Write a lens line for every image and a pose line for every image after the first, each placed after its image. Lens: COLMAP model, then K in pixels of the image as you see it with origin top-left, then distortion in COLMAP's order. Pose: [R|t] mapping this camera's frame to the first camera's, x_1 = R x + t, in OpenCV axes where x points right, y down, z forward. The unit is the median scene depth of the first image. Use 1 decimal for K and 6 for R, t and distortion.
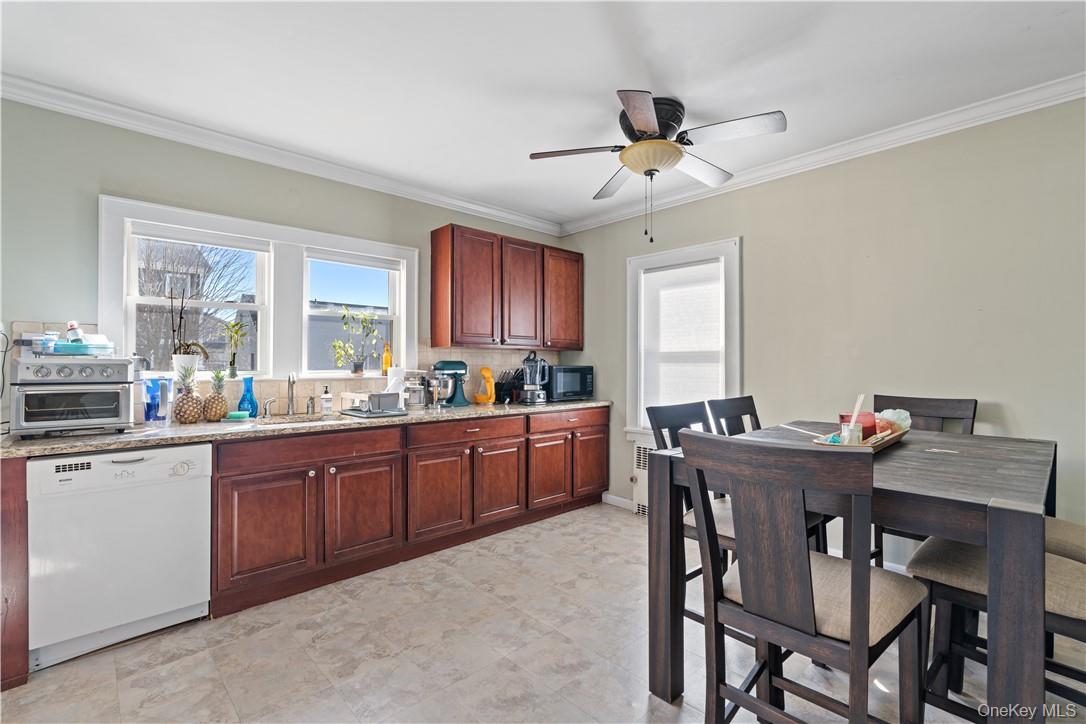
lens RADIAL K [[497.3, 0, 545.3], [0, 497.3, 364.0], [0, 0, 1]] dist [-0.000786, -0.000036]
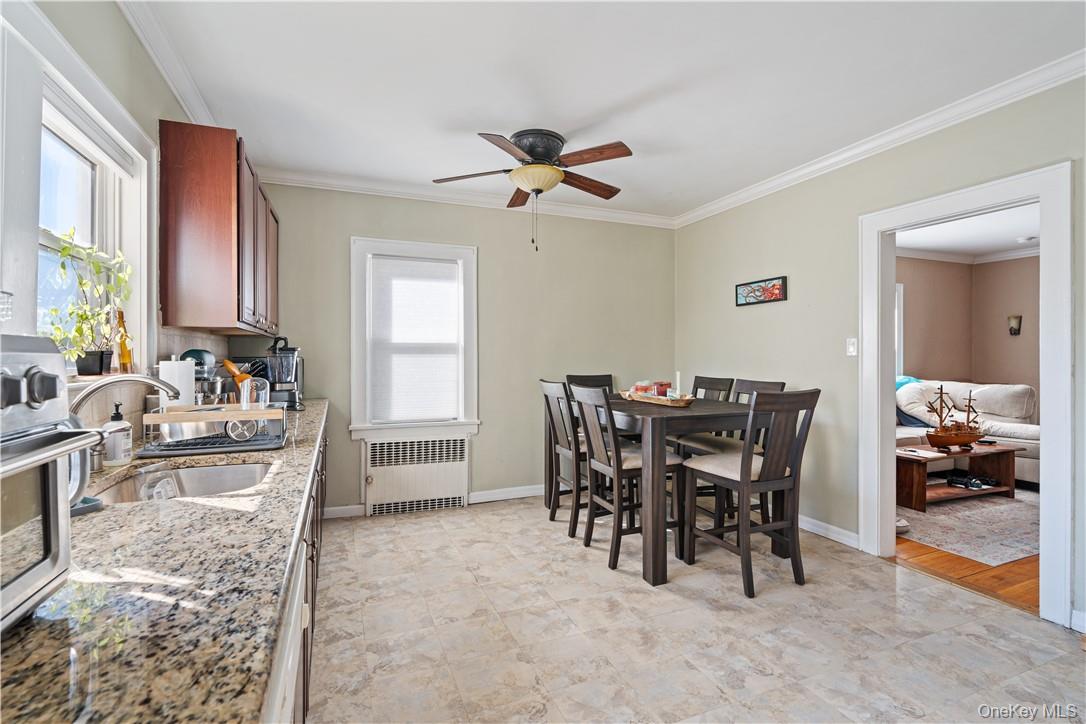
lens RADIAL K [[497.3, 0, 545.3], [0, 497.3, 364.0], [0, 0, 1]] dist [-0.000786, -0.000036]
pose [[0.355760, -0.020359, 0.934355, -0.694822], [0.001203, 0.999772, 0.021327, -0.003500], [-0.934576, -0.006463, 0.355704, 0.449349]]
